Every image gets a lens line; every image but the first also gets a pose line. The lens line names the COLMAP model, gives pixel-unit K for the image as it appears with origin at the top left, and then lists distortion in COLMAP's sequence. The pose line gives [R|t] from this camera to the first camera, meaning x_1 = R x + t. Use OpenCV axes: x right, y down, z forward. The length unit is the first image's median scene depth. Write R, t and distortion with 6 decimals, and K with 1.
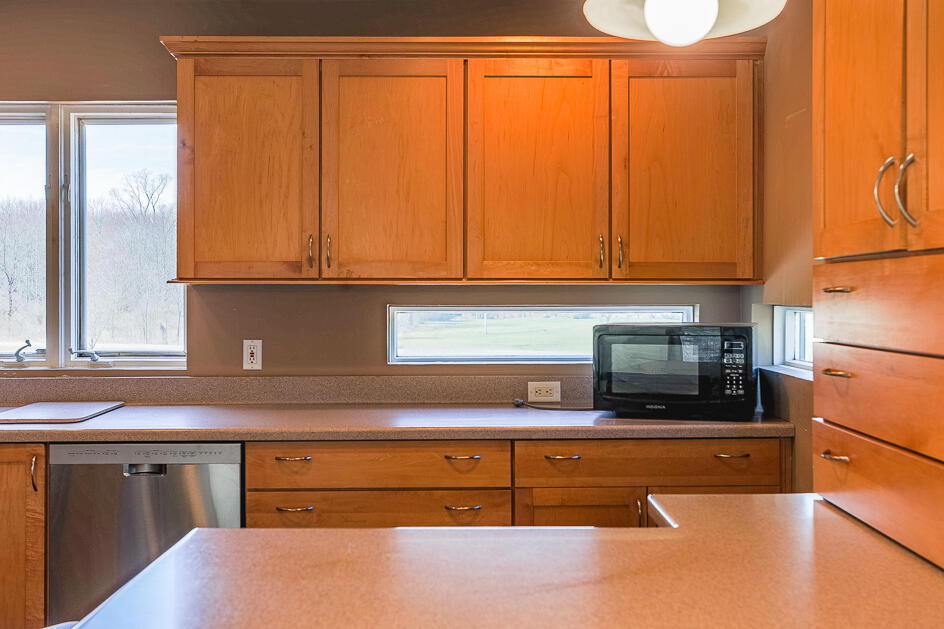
lens RADIAL K [[1071.8, 0, 469.8], [0, 1071.8, 291.1], [0, 0, 1]] dist [0.048977, 0.000000]
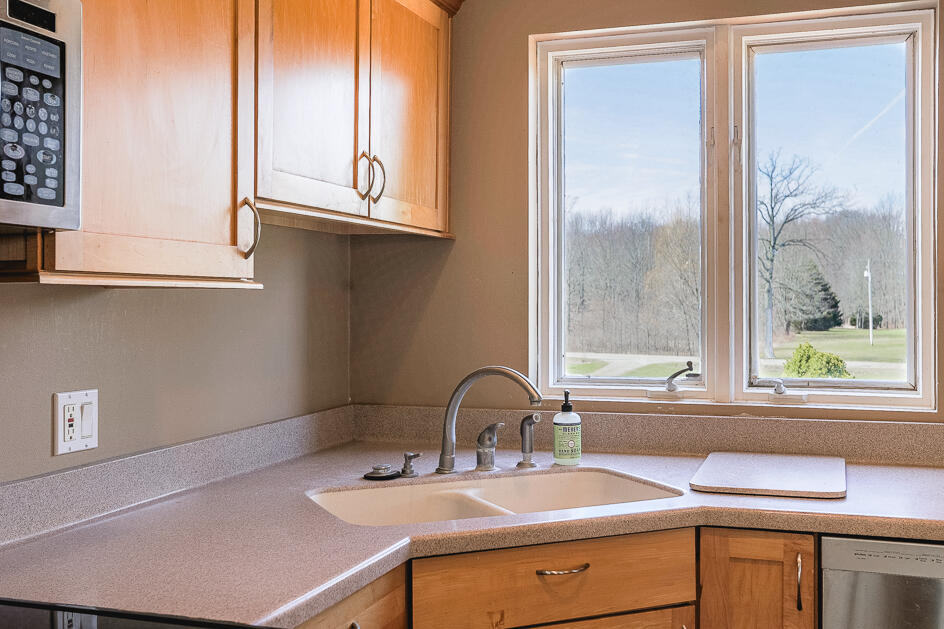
lens RADIAL K [[1071.8, 0, 473.3], [0, 1071.8, 307.7], [0, 0, 1]] dist [0.048977, 0.000000]
pose [[0.947398, 0.005560, -0.320009, -0.336048], [-0.002857, 0.999956, 0.008916, 0.004487], [0.320044, -0.007533, 0.947373, 0.308193]]
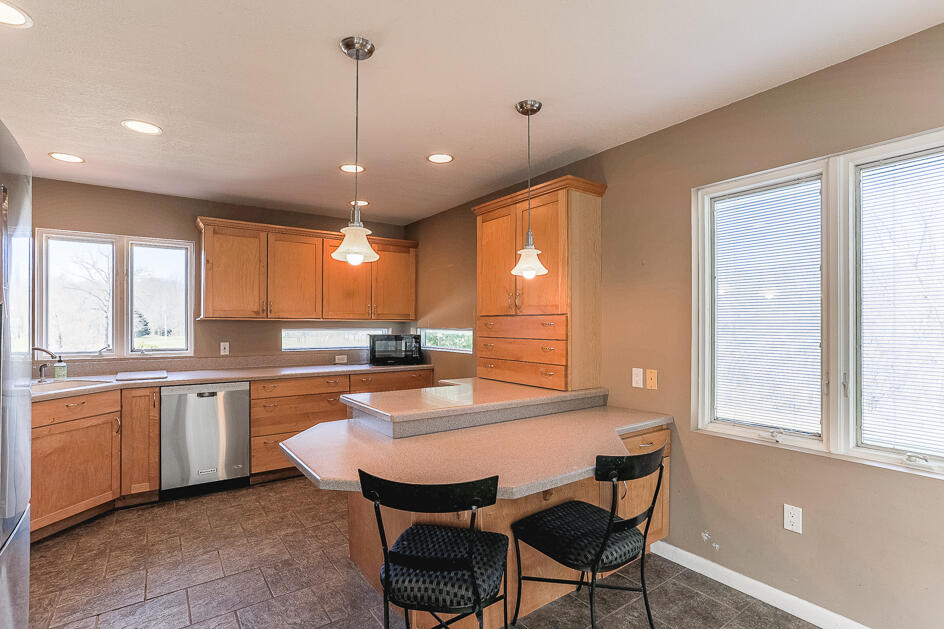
lens RADIAL K [[461.1, 0, 474.5], [0, 461.1, 323.7], [0, 0, 1]] dist [-0.024647, 0.014436]
pose [[0.813245, 0.005127, 0.581899, -0.365022], [-0.006259, 0.999980, -0.000062, -0.000719], [-0.581888, -0.003592, 0.813261, -0.182942]]
